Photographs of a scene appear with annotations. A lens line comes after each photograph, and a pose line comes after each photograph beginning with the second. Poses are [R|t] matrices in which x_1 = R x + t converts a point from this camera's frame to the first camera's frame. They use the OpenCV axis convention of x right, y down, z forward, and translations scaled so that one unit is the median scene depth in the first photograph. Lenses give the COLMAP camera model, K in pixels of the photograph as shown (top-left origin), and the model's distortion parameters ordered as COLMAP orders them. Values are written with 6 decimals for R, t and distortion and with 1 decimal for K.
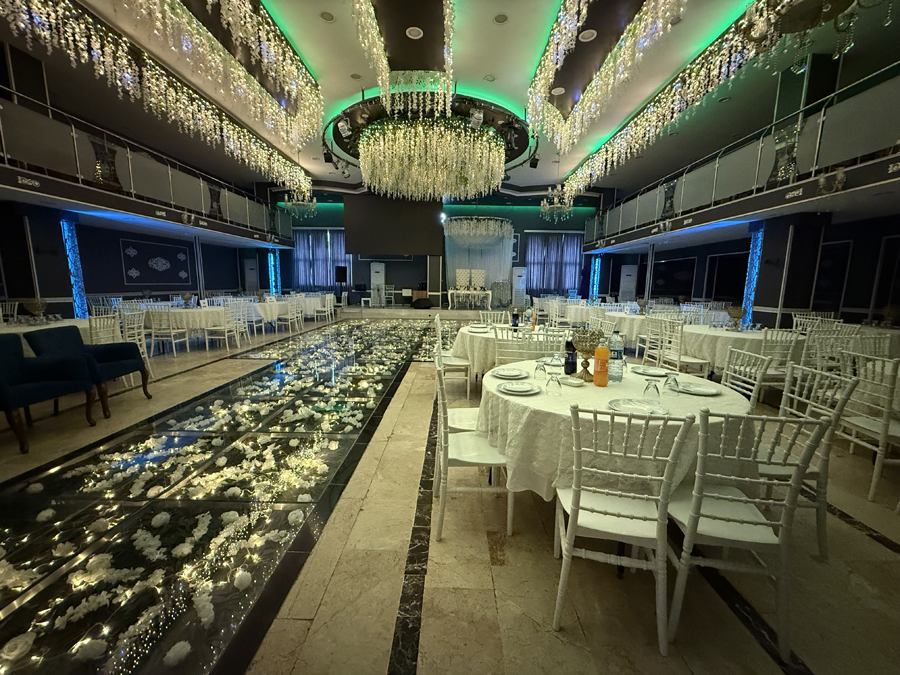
lens RADIAL K [[357.3, 0, 450.1], [0, 357.3, 337.2], [0, 0, 1]] dist [-0.001682, 0.000525]
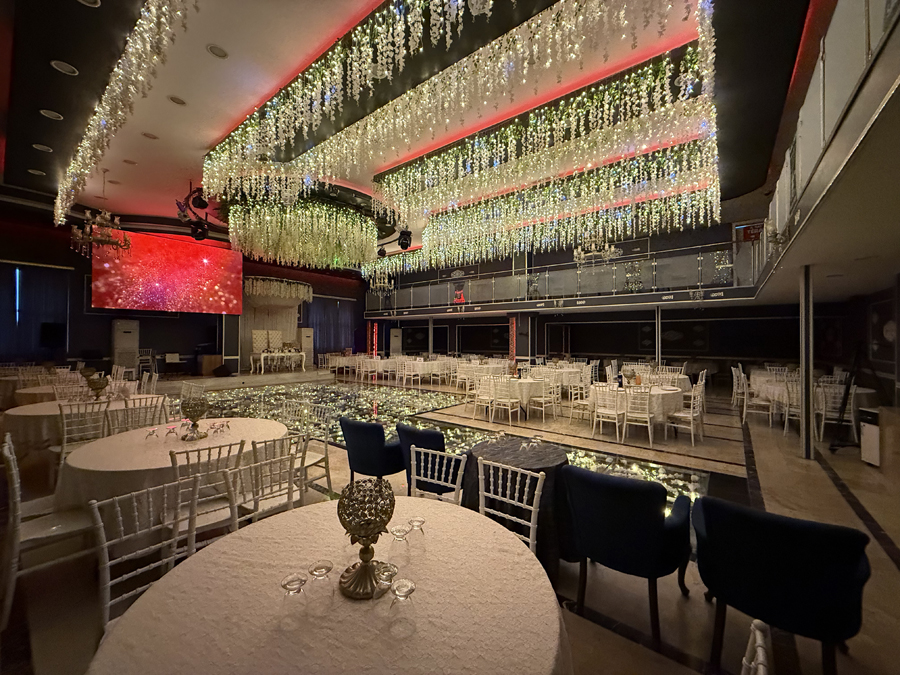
lens RADIAL K [[357.3, 0, 449.6], [0, 357.3, 336.4], [0, 0, 1]] dist [-0.001682, 0.000525]
pose [[0.604639, -0.004349, 0.796488, -0.691157], [0.123866, 0.988332, -0.088634, -0.051839], [-0.786810, 0.152250, 0.598123, 0.095707]]
